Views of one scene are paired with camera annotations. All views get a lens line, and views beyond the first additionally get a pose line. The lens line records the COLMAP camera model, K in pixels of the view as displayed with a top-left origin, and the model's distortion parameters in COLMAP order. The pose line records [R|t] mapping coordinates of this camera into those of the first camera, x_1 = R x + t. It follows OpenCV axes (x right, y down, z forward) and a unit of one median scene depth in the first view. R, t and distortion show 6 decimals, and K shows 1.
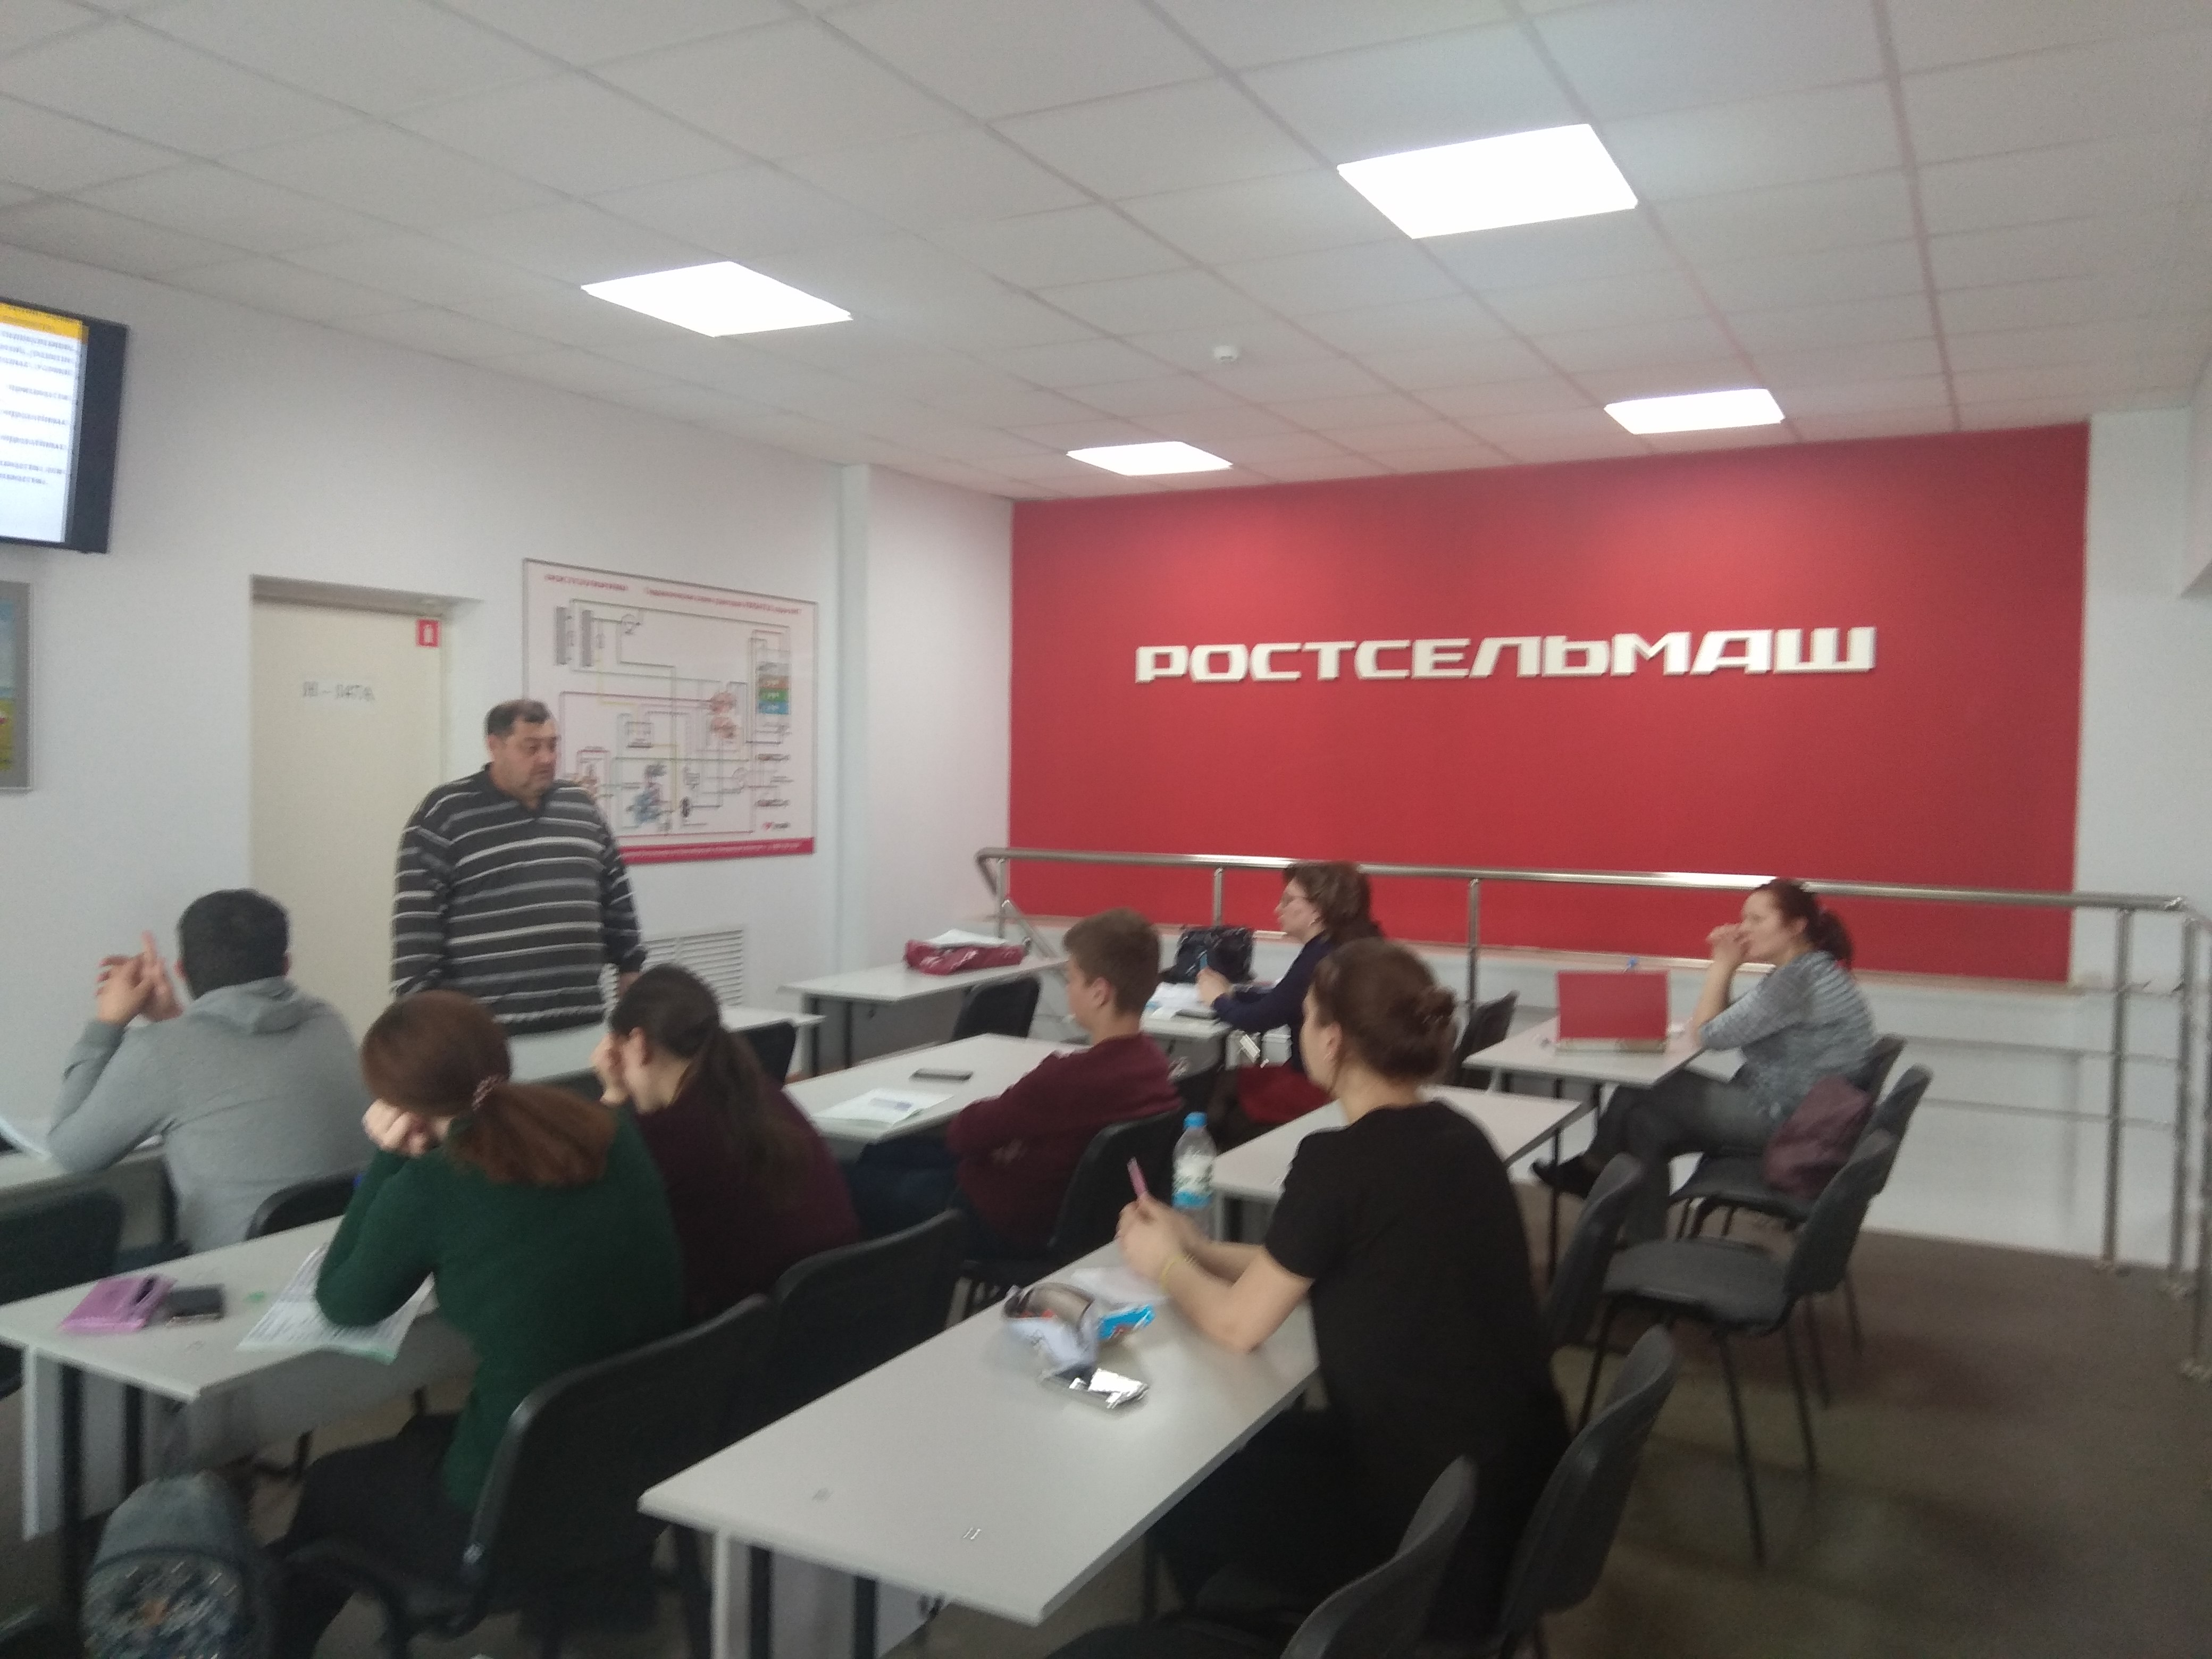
lens RADIAL K [[1467.8, 0, 1107.0], [0, 1467.8, 831.0], [0, 0, 1]] dist [0.019579, 0.001493]
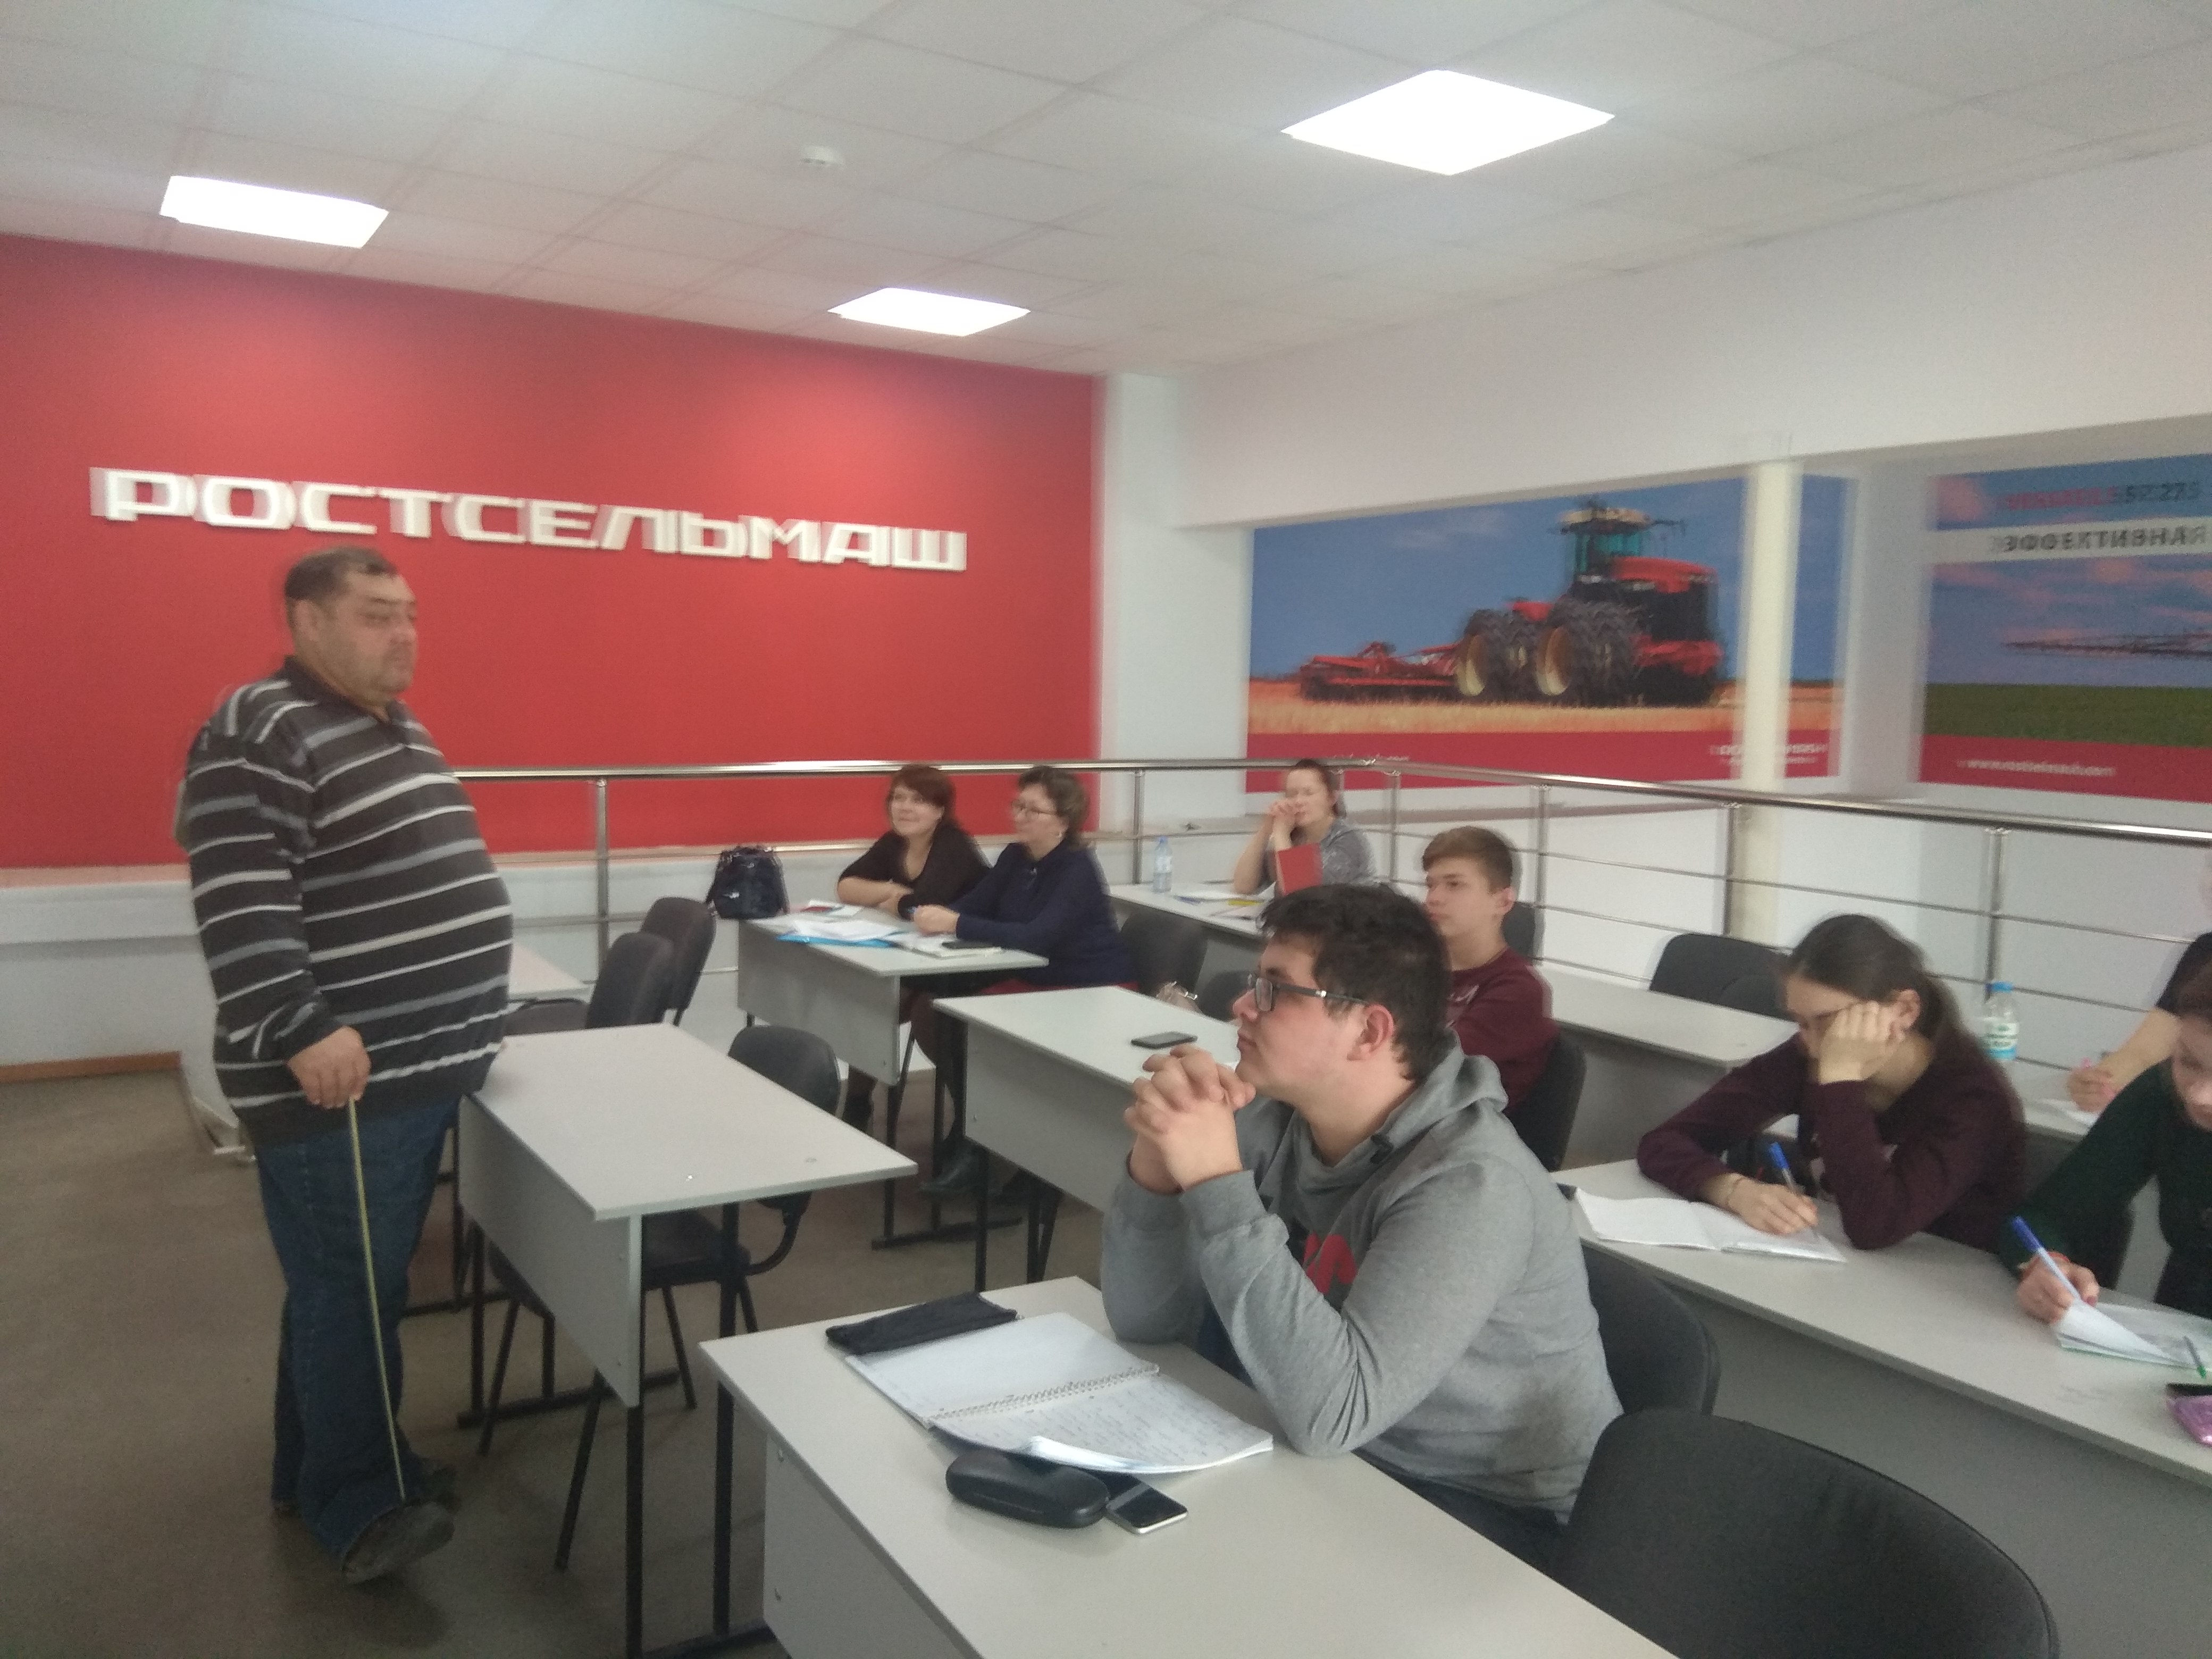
lens RADIAL K [[1817.9, 0, 1108.0], [0, 1817.9, 825.9], [0, 0, 1]] dist [-0.049324, -0.012069]
pose [[0.454881, -0.074755, 0.887409, -0.595504], [0.018289, 0.997045, 0.074616, -0.015245], [-0.890365, -0.017712, 0.454904, 0.242824]]
